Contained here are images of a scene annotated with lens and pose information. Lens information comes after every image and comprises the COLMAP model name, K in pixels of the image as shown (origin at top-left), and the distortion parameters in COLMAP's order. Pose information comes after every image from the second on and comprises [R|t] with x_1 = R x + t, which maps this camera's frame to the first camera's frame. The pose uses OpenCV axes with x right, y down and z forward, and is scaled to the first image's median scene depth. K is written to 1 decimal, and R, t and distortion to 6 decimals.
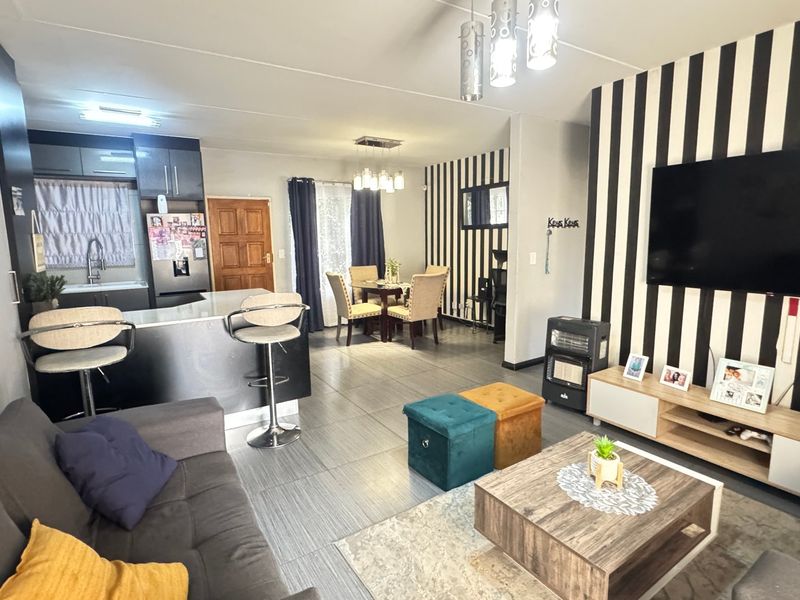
lens RADIAL K [[424.4, 0, 398.5], [0, 424.4, 297.1], [0, 0, 1]] dist [-0.001668, 0.000088]
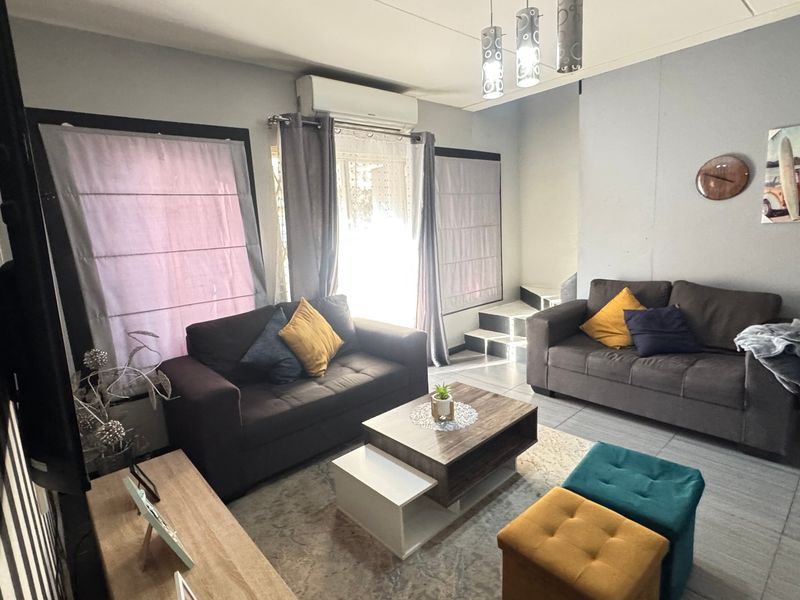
lens RADIAL K [[424.4, 0, 398.5], [0, 424.4, 297.1], [0, 0, 1]] dist [-0.001668, 0.000088]
pose [[-0.984471, 0.102187, -0.142737, 0.360990], [0.053321, 0.948761, 0.311463, -0.162172], [0.167251, 0.299016, -0.939477, 0.982624]]
